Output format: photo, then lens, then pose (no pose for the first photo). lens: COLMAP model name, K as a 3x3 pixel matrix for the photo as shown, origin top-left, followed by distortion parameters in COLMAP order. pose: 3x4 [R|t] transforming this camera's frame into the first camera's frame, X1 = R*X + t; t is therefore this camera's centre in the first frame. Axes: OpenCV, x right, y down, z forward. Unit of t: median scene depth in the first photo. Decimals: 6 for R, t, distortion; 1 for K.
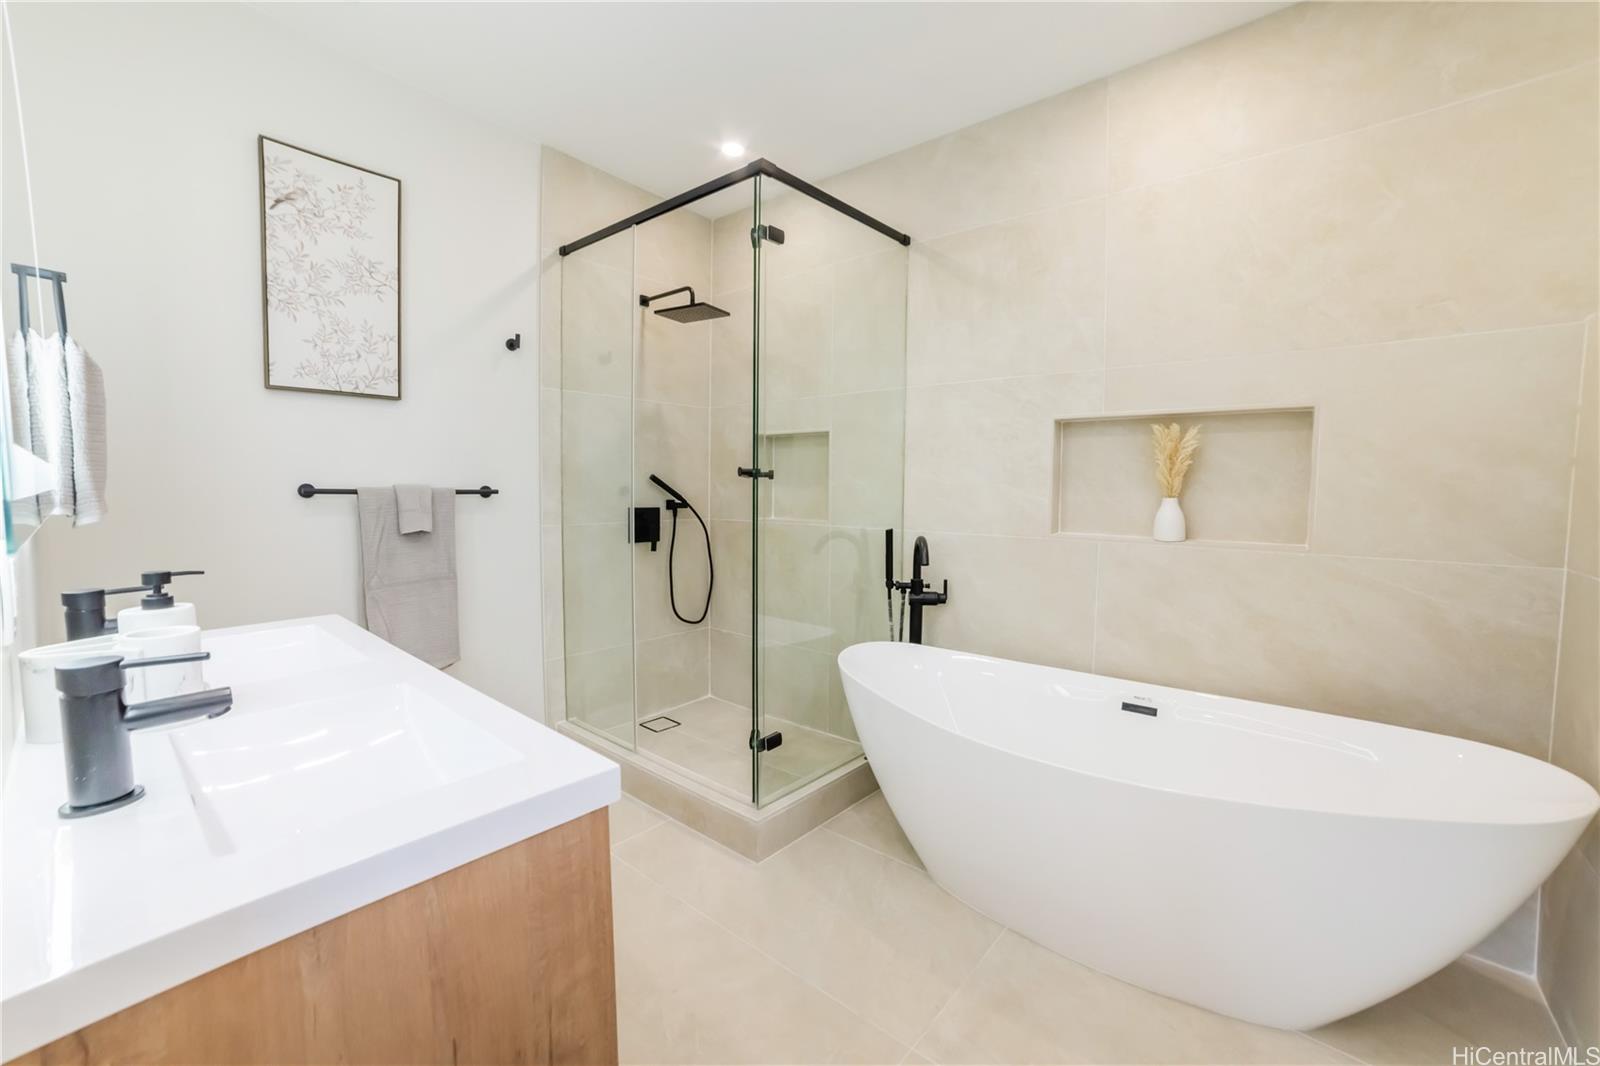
lens RADIAL K [[643.9, 0, 806.7], [0, 643.9, 529.2], [0, 0, 1]] dist [-0.089439, 0.038423]
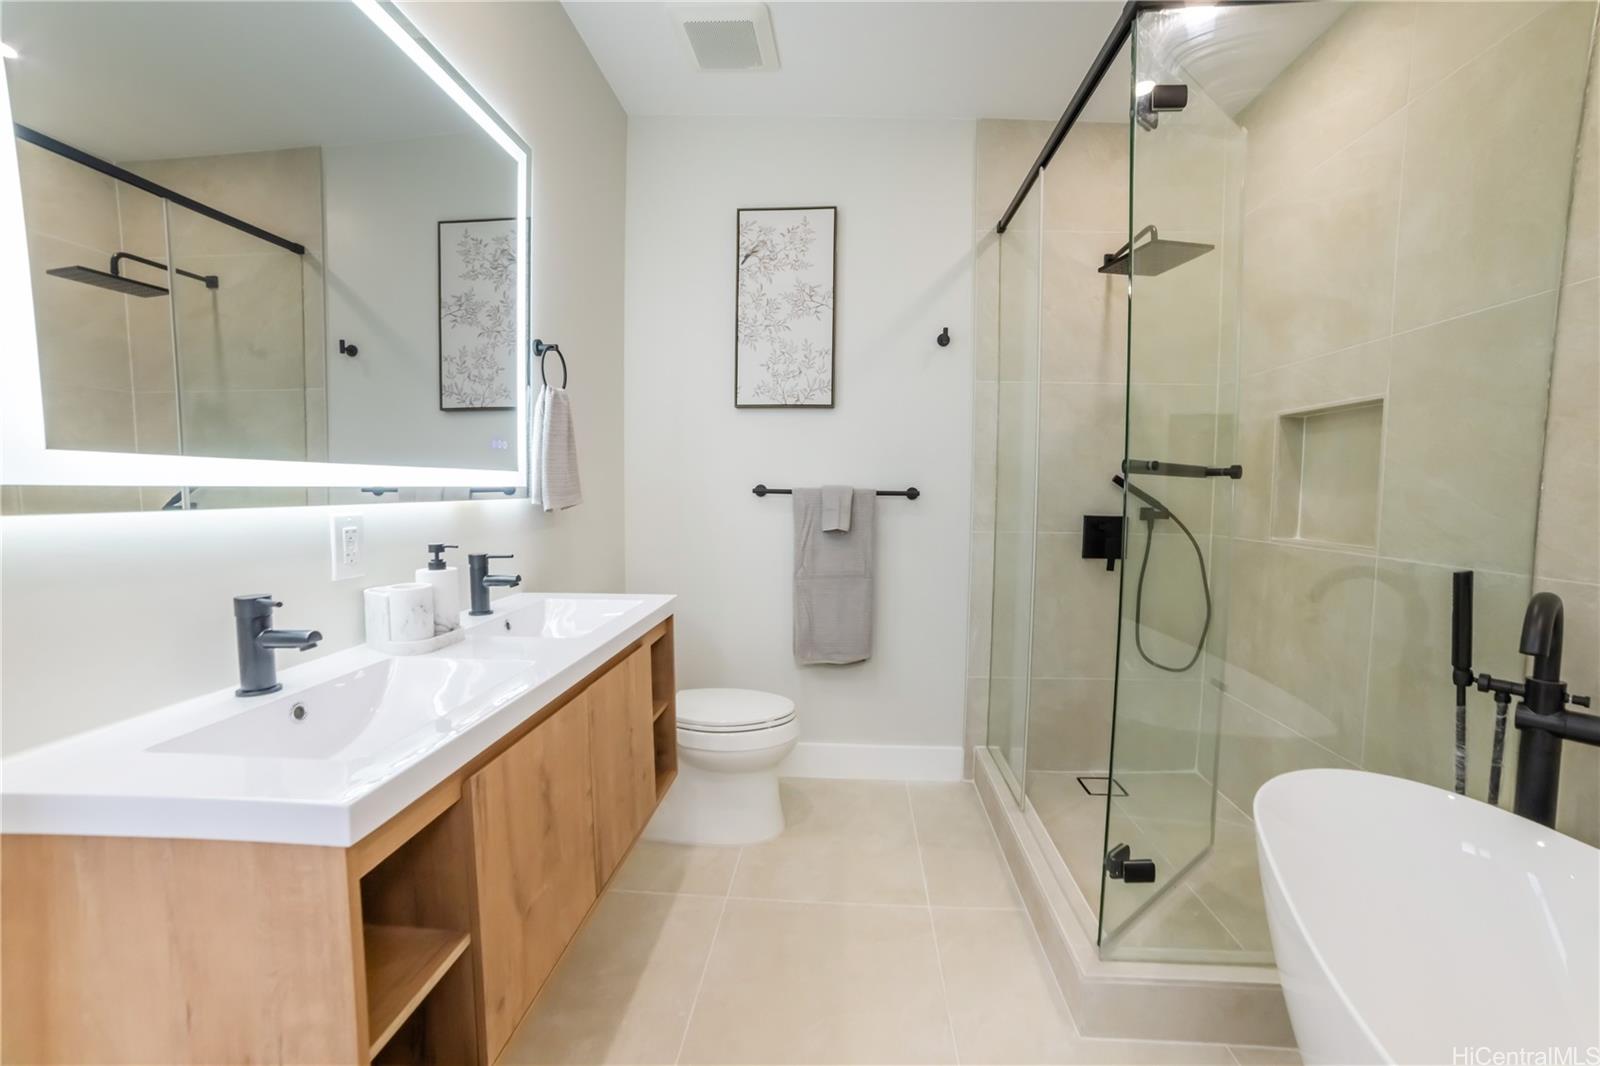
lens RADIAL K [[643.9, 0, 806.7], [0, 643.9, 529.2], [0, 0, 1]] dist [-0.089439, 0.038423]
pose [[0.596753, 0.048626, -0.800951, 0.224269], [-0.057025, 0.998208, 0.018115, -0.014163], [0.800396, 0.034864, 0.598456, 0.301643]]
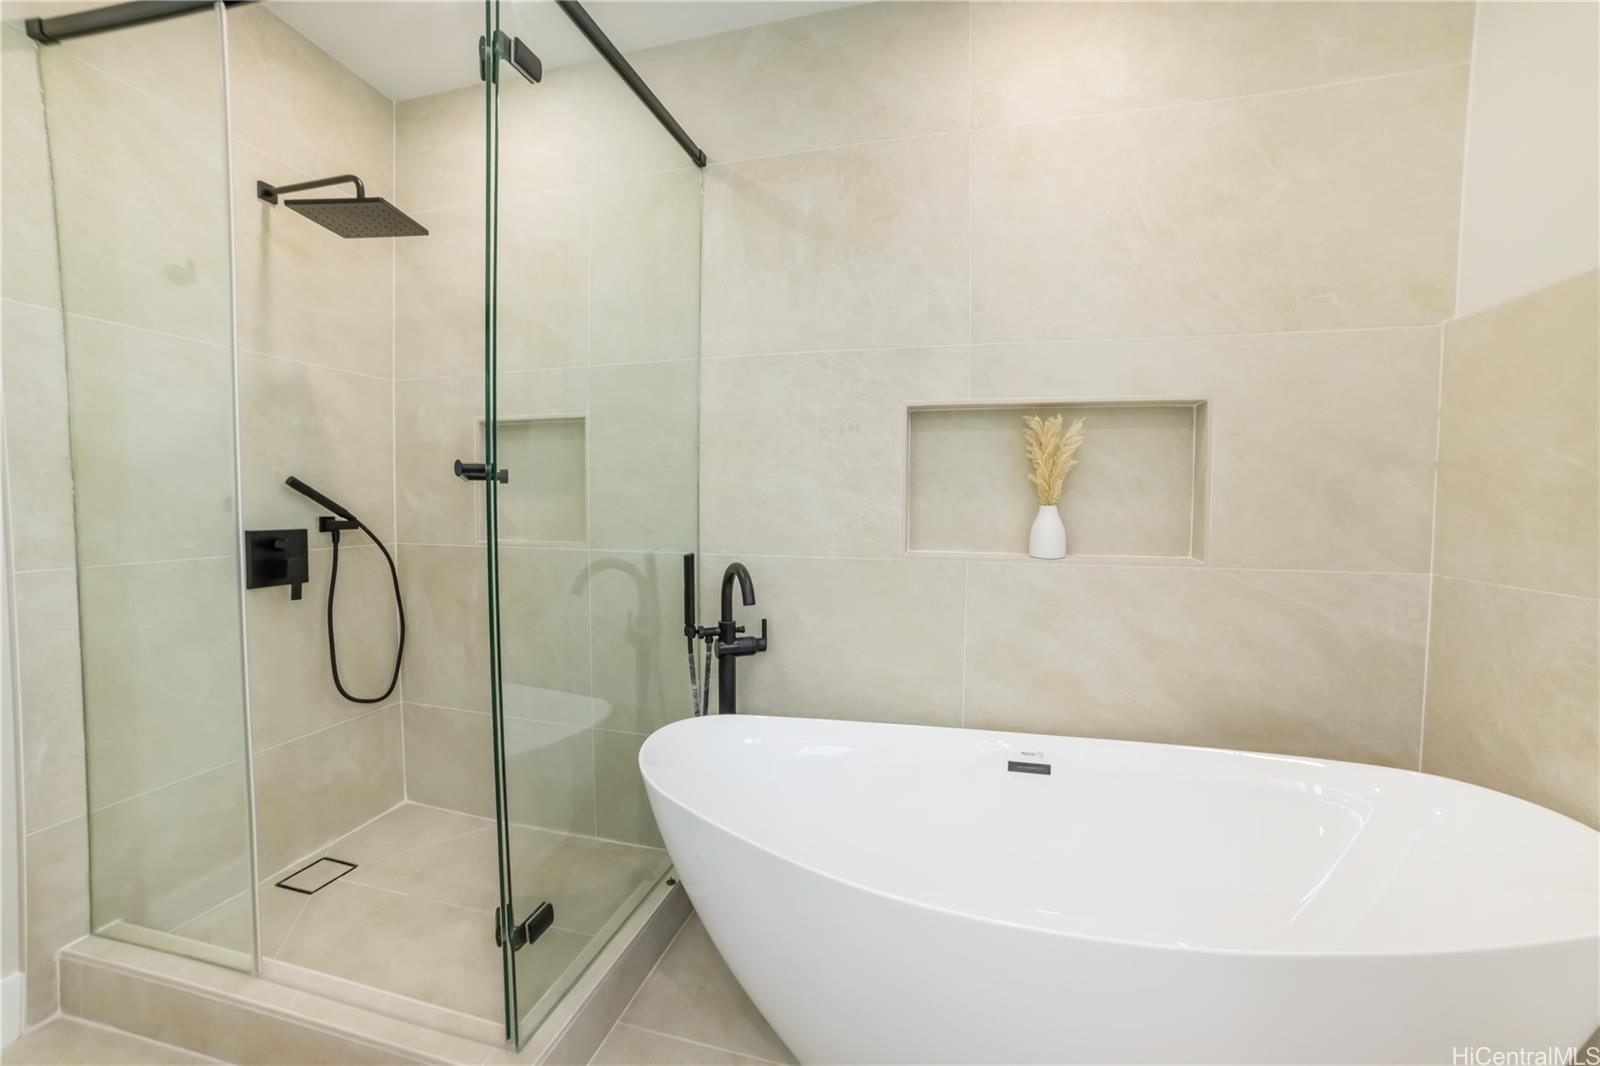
lens RADIAL K [[643.9, 0, 806.7], [0, 643.9, 529.2], [0, 0, 1]] dist [-0.089439, 0.038423]
pose [[0.905451, -0.024762, 0.423729, -0.056387], [0.030590, 0.999508, -0.006957, -0.020316], [-0.423348, 0.019261, 0.905762, 0.334318]]
